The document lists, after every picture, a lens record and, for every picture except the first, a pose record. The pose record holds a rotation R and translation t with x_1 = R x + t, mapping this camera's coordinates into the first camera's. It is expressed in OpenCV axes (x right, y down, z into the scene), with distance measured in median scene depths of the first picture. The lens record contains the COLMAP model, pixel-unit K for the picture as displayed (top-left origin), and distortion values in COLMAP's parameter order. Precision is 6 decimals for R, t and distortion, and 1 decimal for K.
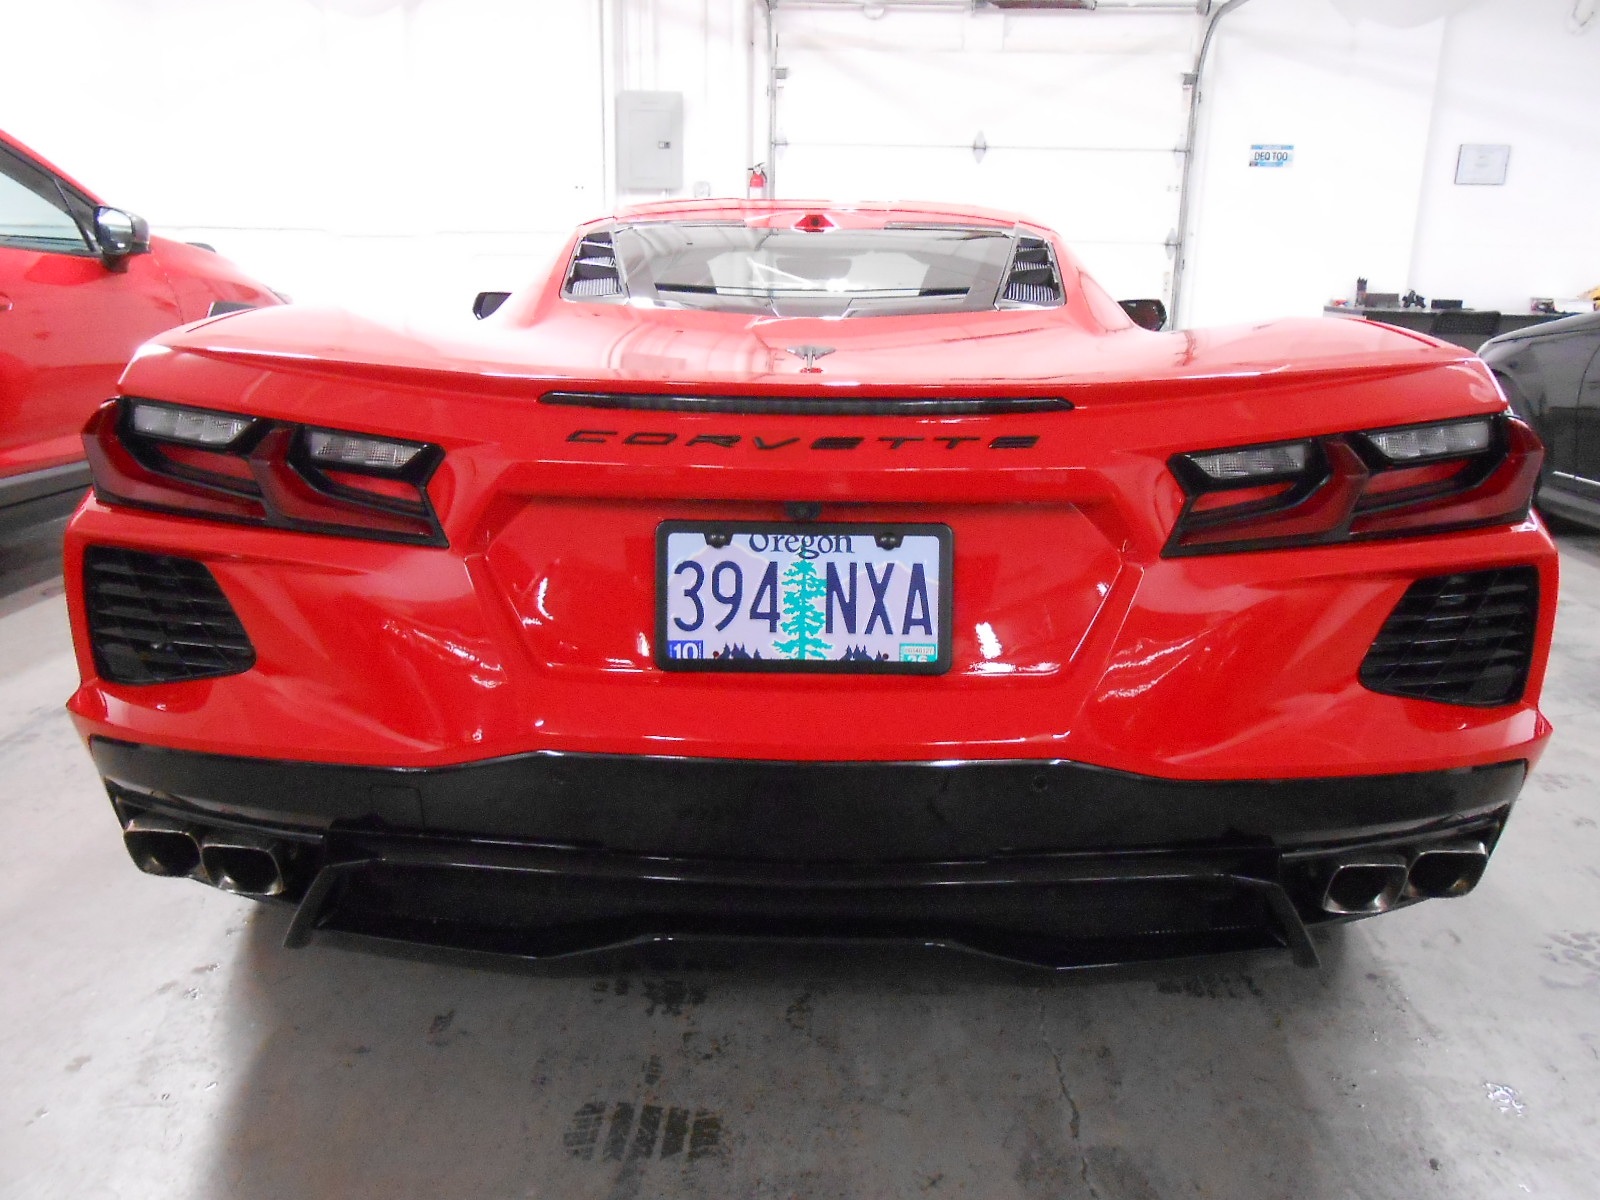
lens RADIAL K [[1170.8, 0, 797.9], [0, 1170.8, 599.4], [0, 0, 1]] dist [-0.020714, 0.013152]
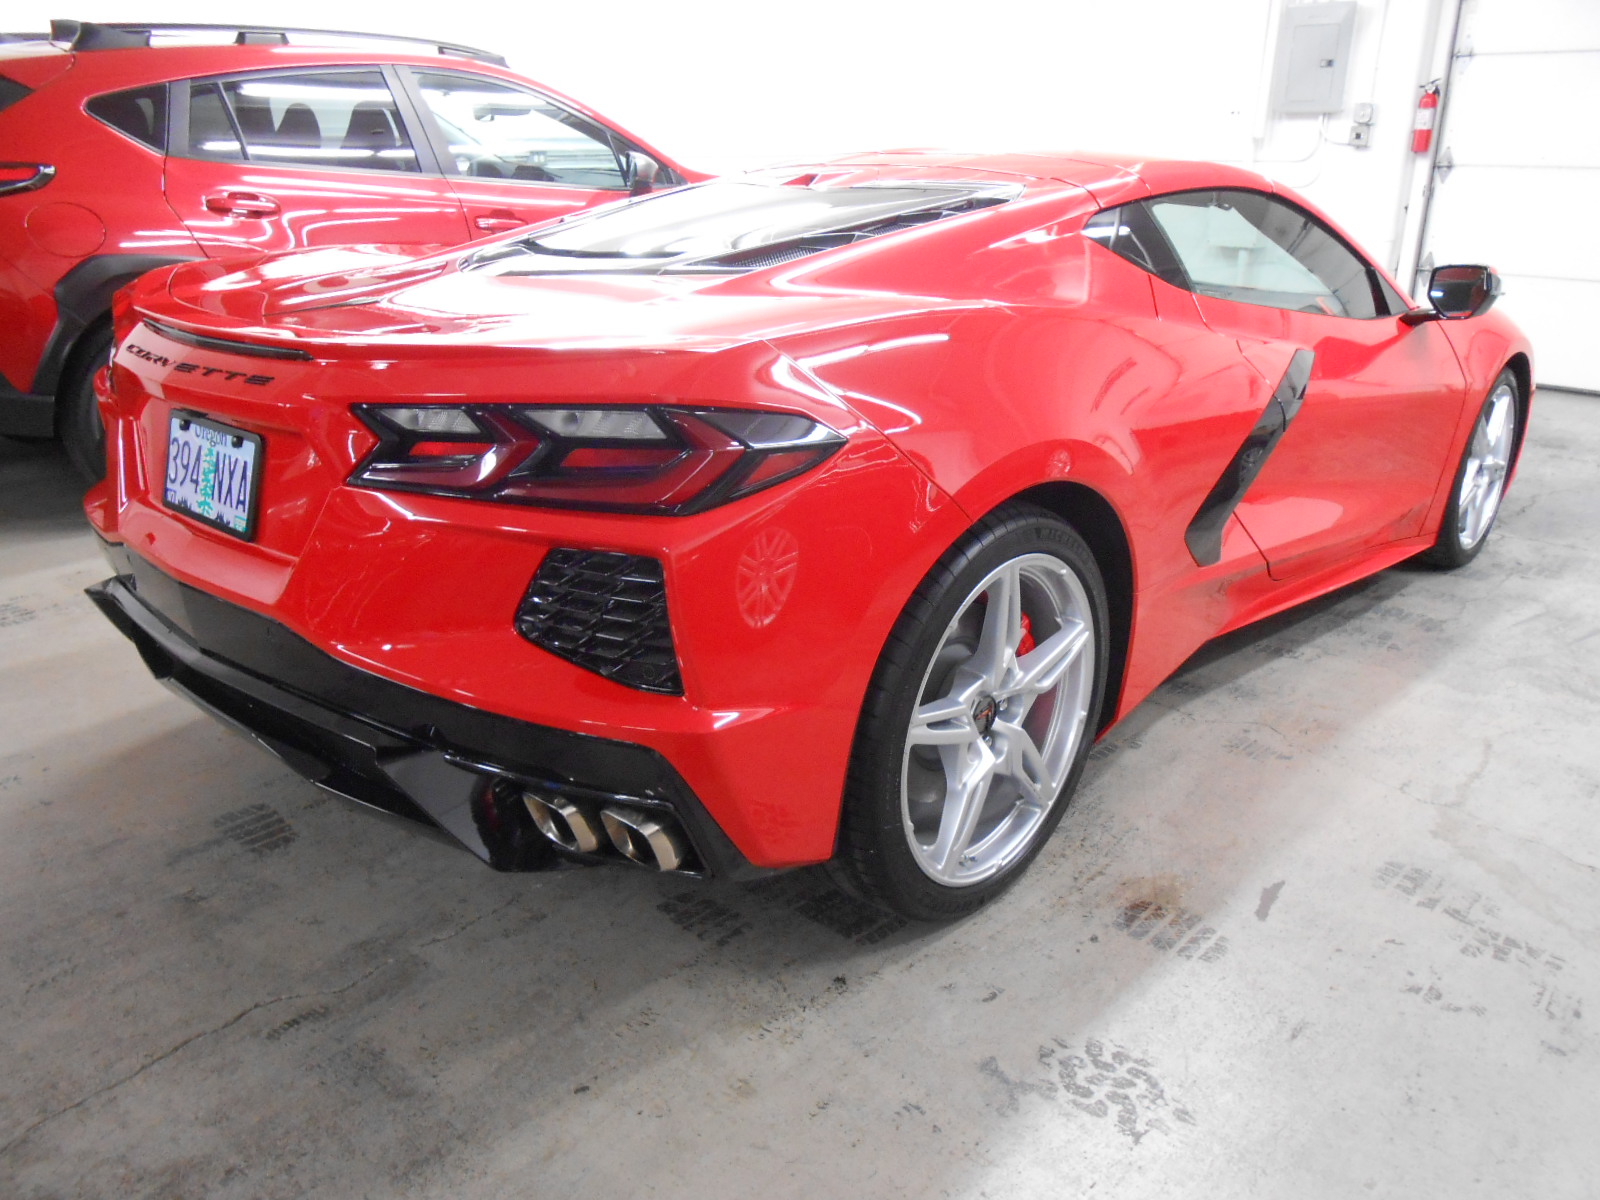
lens RADIAL K [[1170.8, 0, 796.3], [0, 1170.8, 599.7], [0, 0, 1]] dist [-0.020714, 0.013152]
pose [[0.782549, 0.214993, -0.584290, 1.449428], [-0.177858, 0.976573, 0.121128, -0.152432], [0.596644, 0.009132, 0.802454, 0.275832]]
